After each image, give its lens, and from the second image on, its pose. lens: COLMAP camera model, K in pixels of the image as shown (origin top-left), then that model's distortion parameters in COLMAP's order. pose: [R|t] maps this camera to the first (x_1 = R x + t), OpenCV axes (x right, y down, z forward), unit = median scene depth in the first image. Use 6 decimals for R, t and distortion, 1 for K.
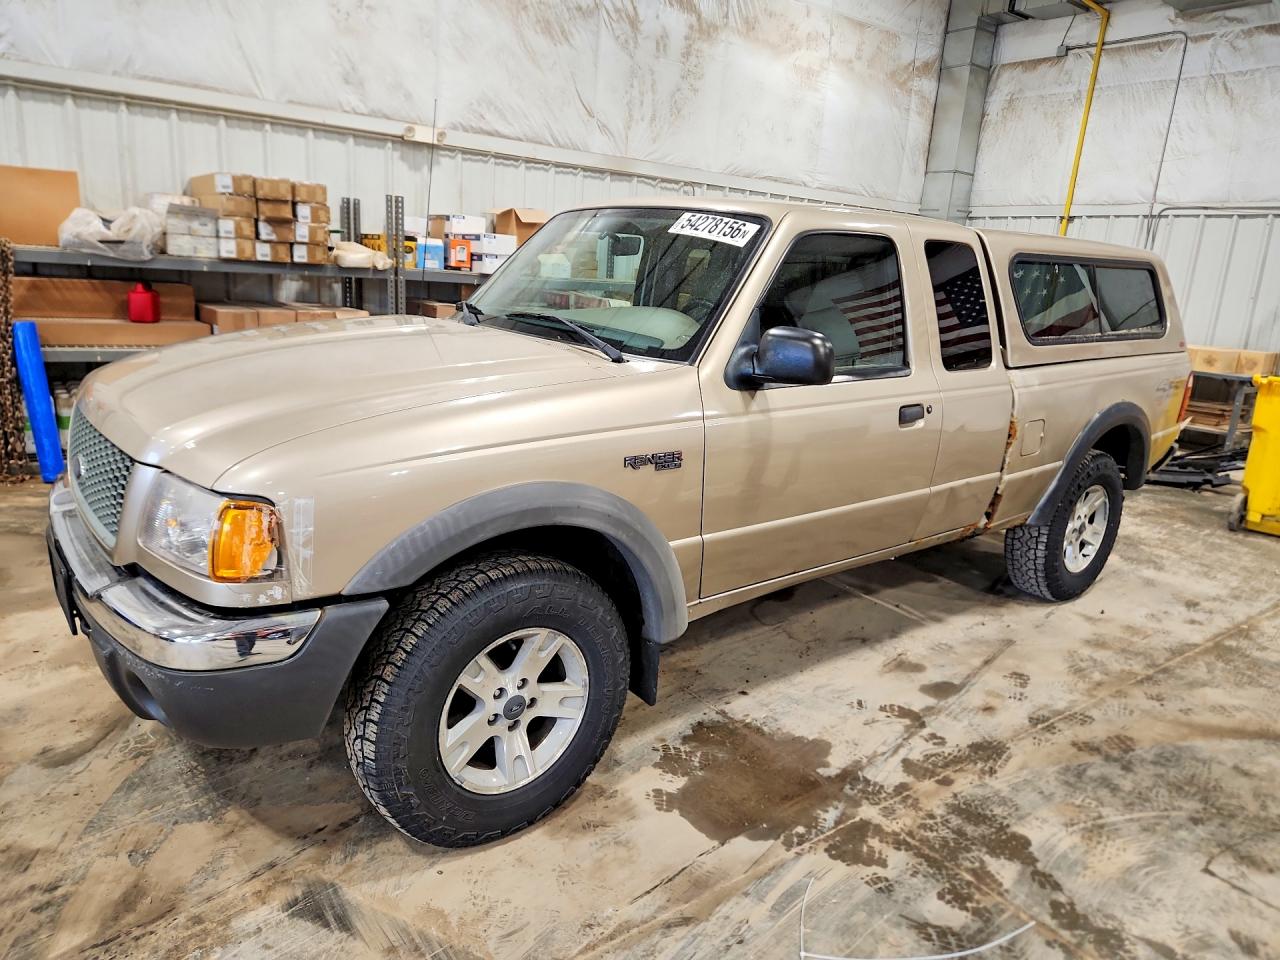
lens RADIAL K [[808.7, 0, 651.3], [0, 808.7, 475.1], [0, 0, 1]] dist [0.030543, -0.023990]
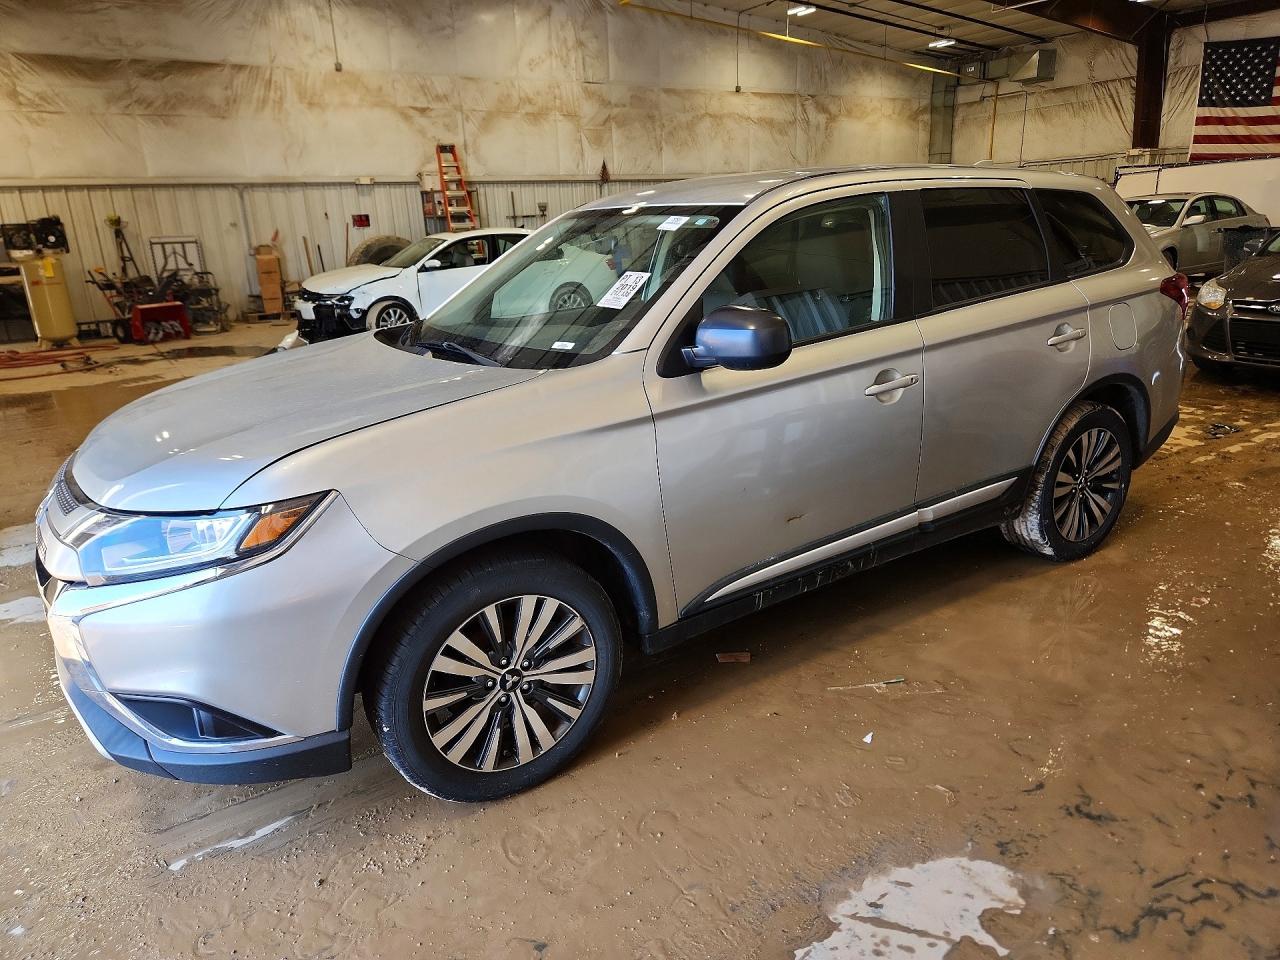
lens RADIAL K [[876.8, 0, 646.5], [0, 876.8, 481.4], [0, 0, 1]] dist [0.012765, -0.011508]
pose [[0.992012, -0.100583, -0.076127, -0.446767], [0.102624, 0.994445, 0.023388, 0.501590], [0.073351, -0.031014, 0.996824, -1.965048]]
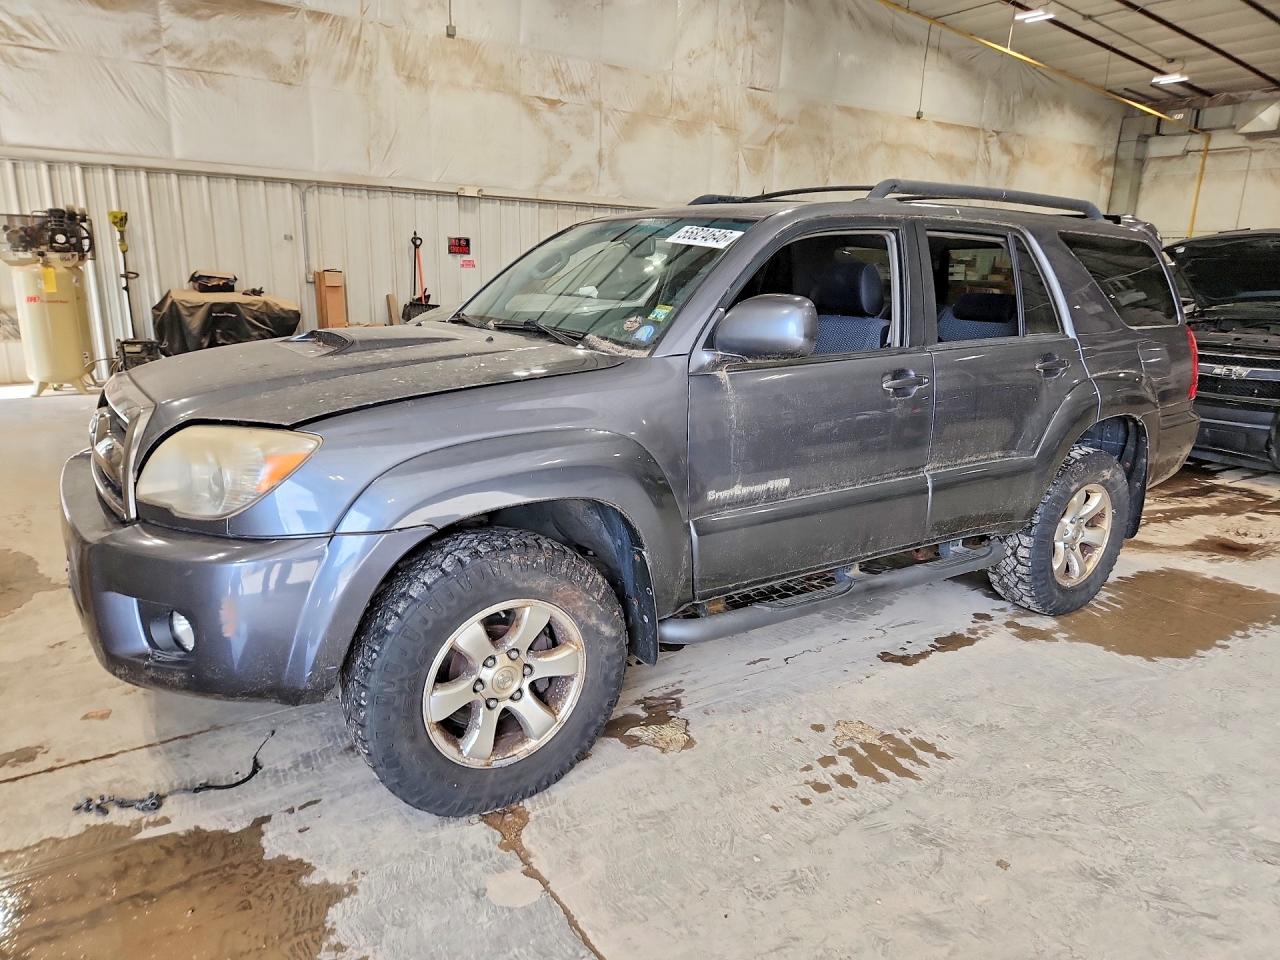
lens RADIAL K [[855.3, 0, 633.9], [0, 855.3, 492.6], [0, 0, 1]] dist [0.020221, -0.024155]
pose [[0.997509, -0.033877, -0.061878, -0.853934], [0.033821, 0.999426, -0.001954, 0.298328], [0.061909, -0.000144, 0.998082, -1.353967]]
